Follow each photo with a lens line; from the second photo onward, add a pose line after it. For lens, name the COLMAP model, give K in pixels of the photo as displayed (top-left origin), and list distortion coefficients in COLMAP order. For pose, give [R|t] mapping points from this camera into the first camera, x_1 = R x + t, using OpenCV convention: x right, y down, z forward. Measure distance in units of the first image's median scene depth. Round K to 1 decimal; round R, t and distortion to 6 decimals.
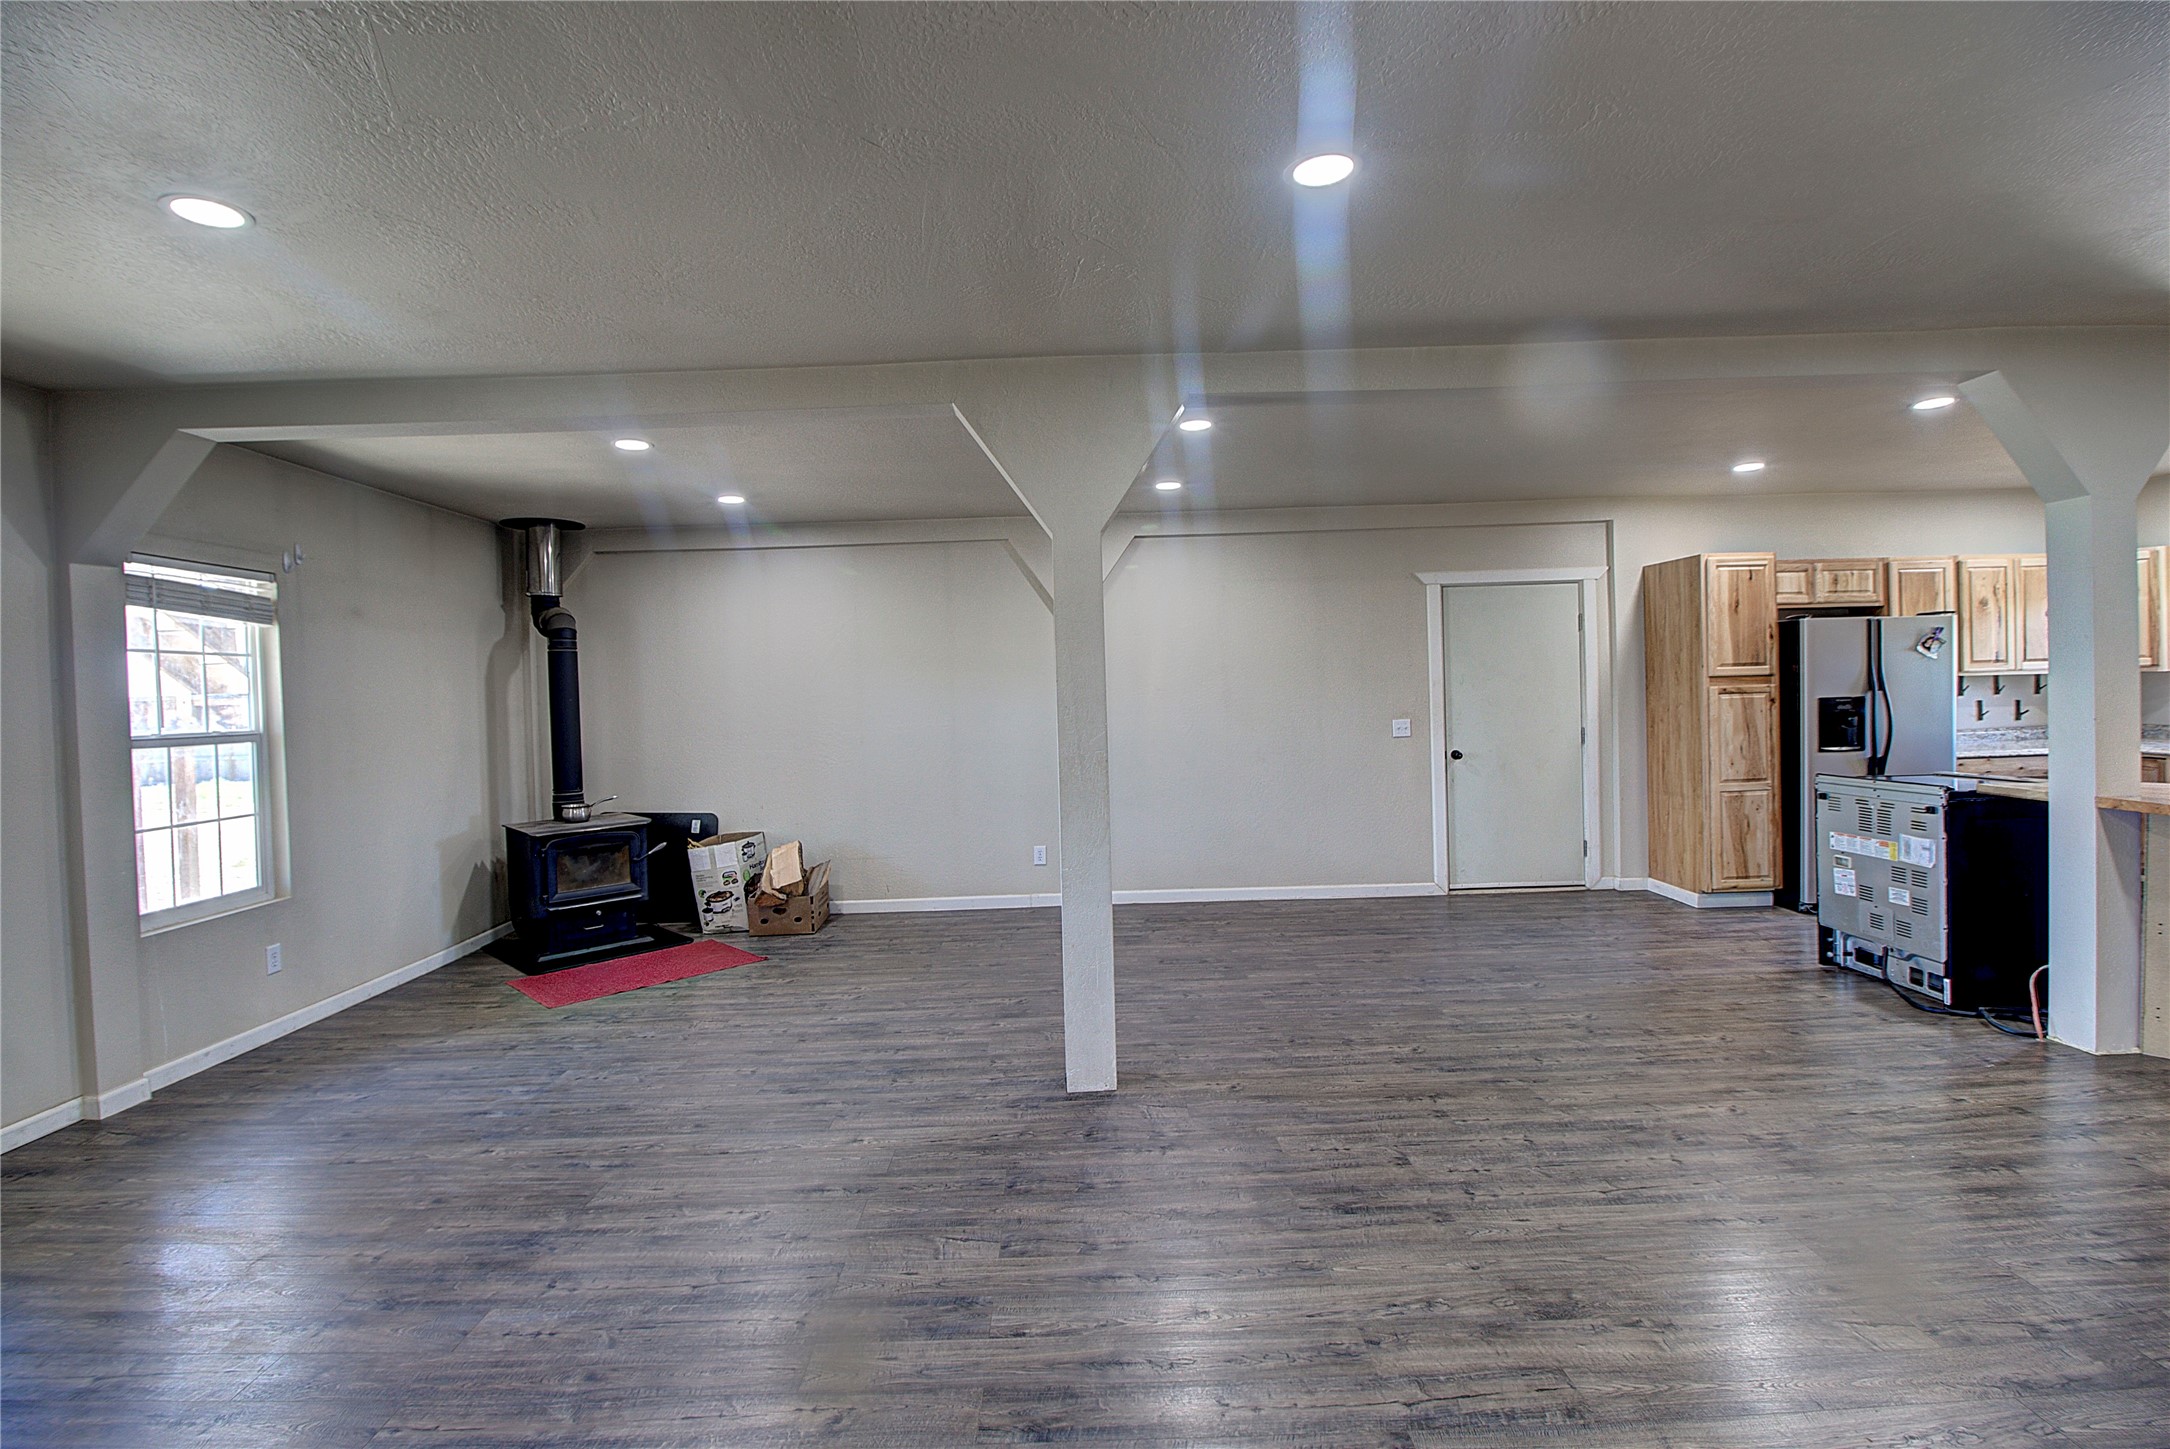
lens RADIAL K [[994.6, 0, 1073.2], [0, 994.6, 712.5], [0, 0, 1]] dist [-0.000353, 0.000115]
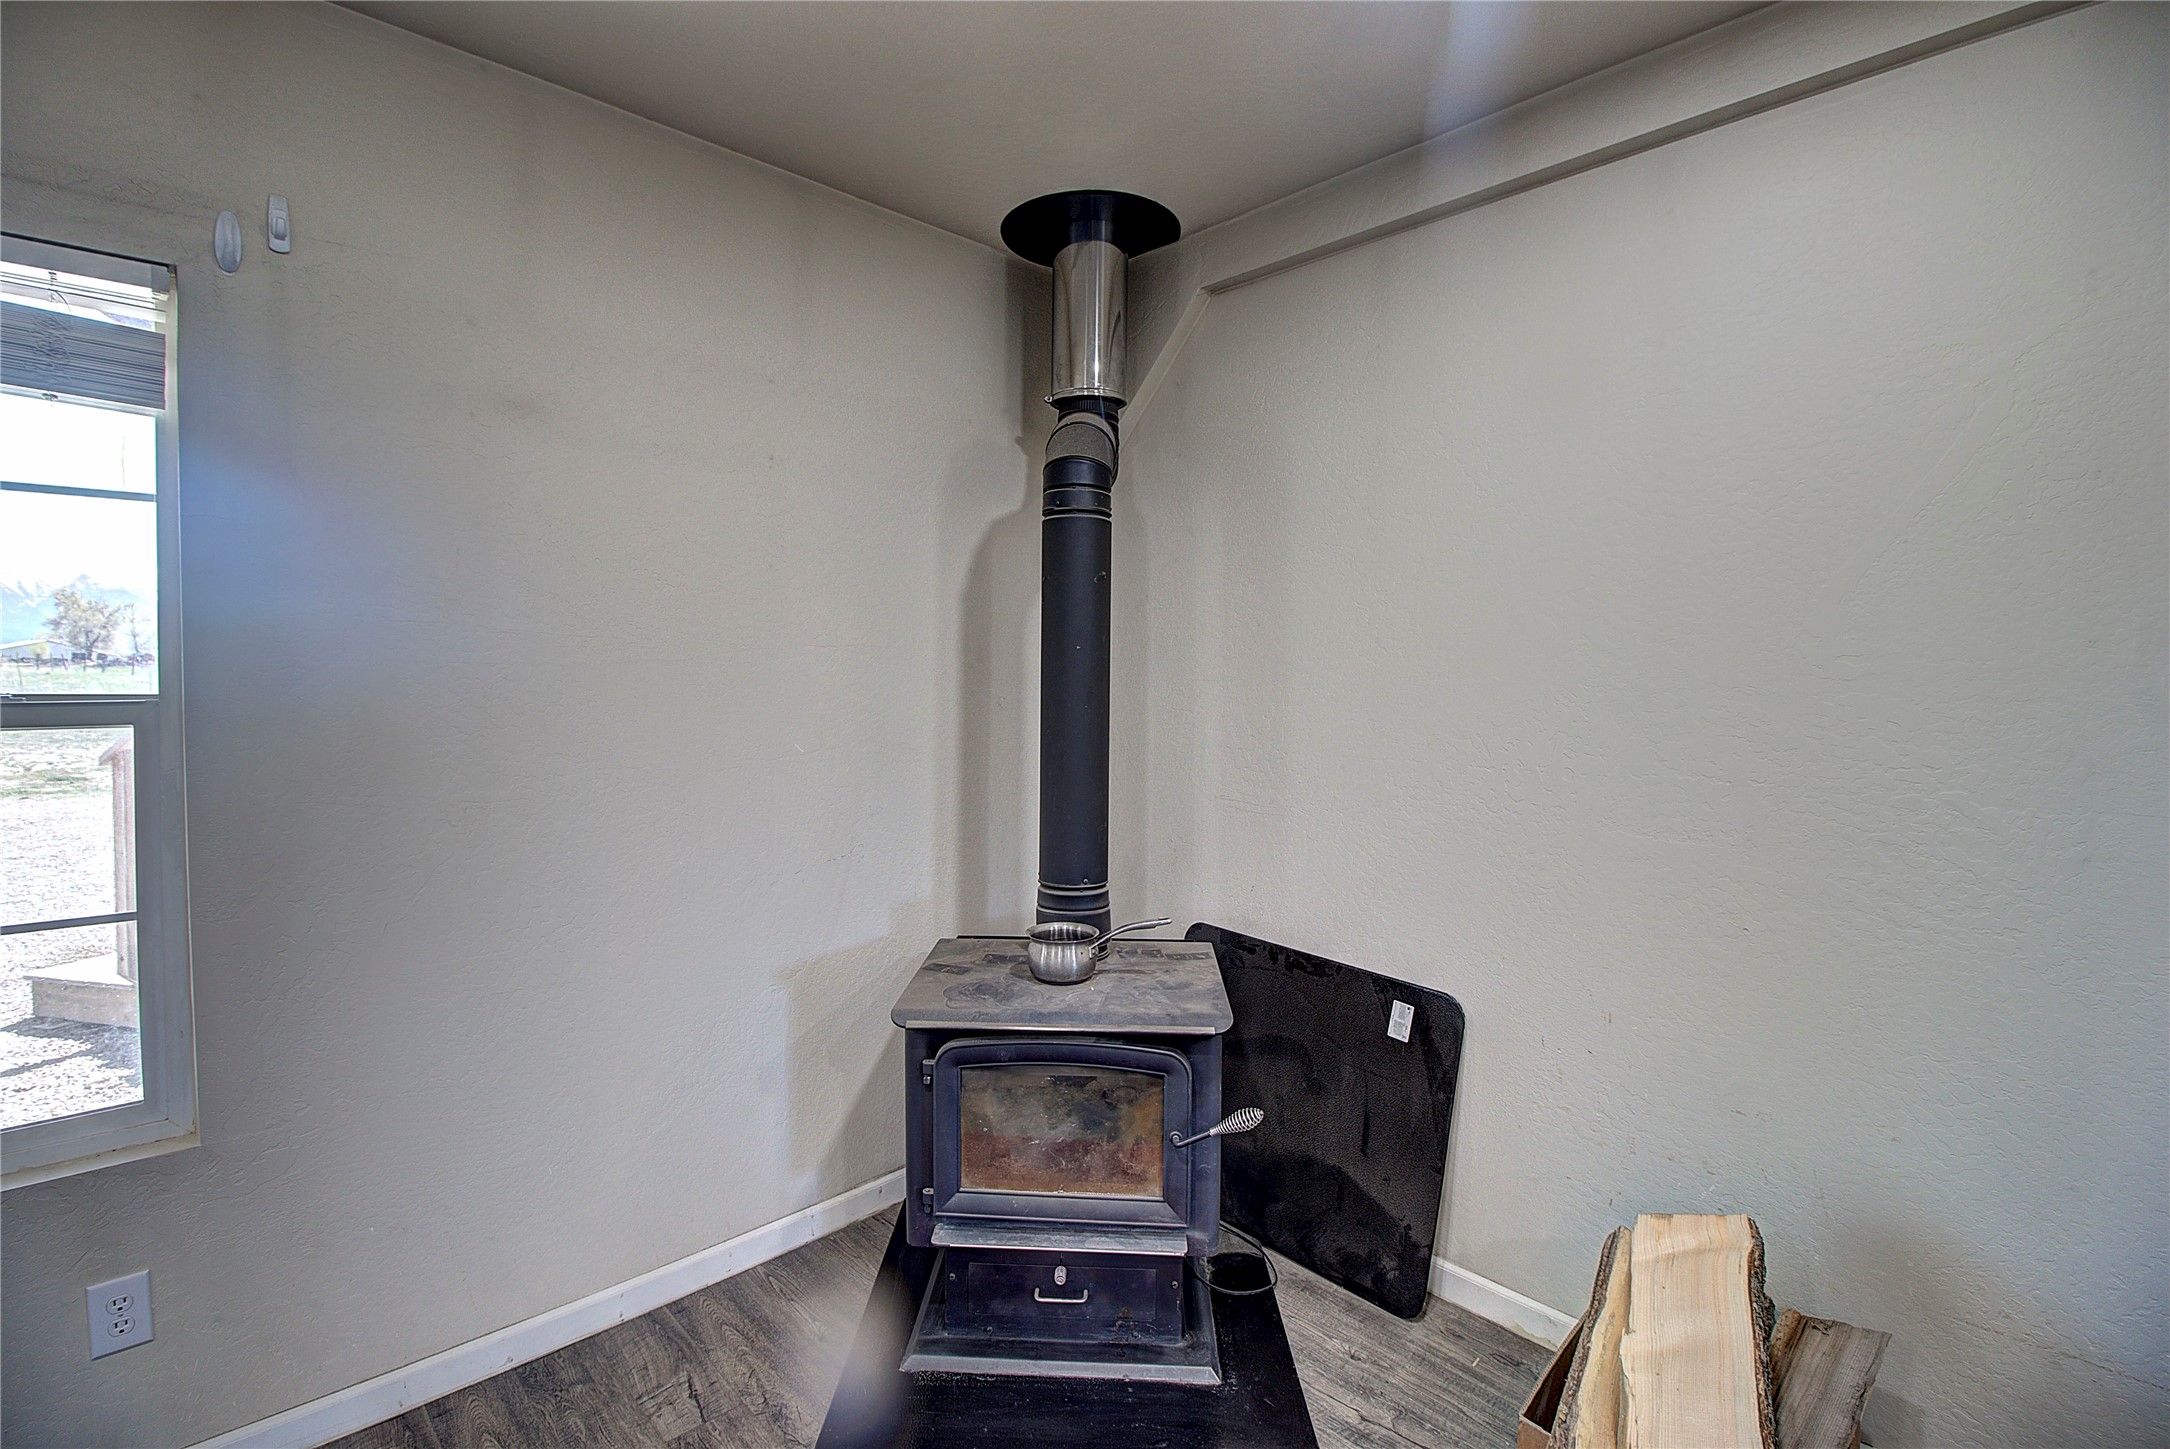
lens RADIAL K [[994.6, 0, 1073.2], [0, 994.6, 712.5], [0, 0, 1]] dist [-0.000353, 0.000115]
pose [[0.679014, 0.064629, -0.731275, -0.228780], [-0.042293, 0.997907, 0.048923, -0.006924], [0.732906, -0.002292, 0.680326, 0.741786]]
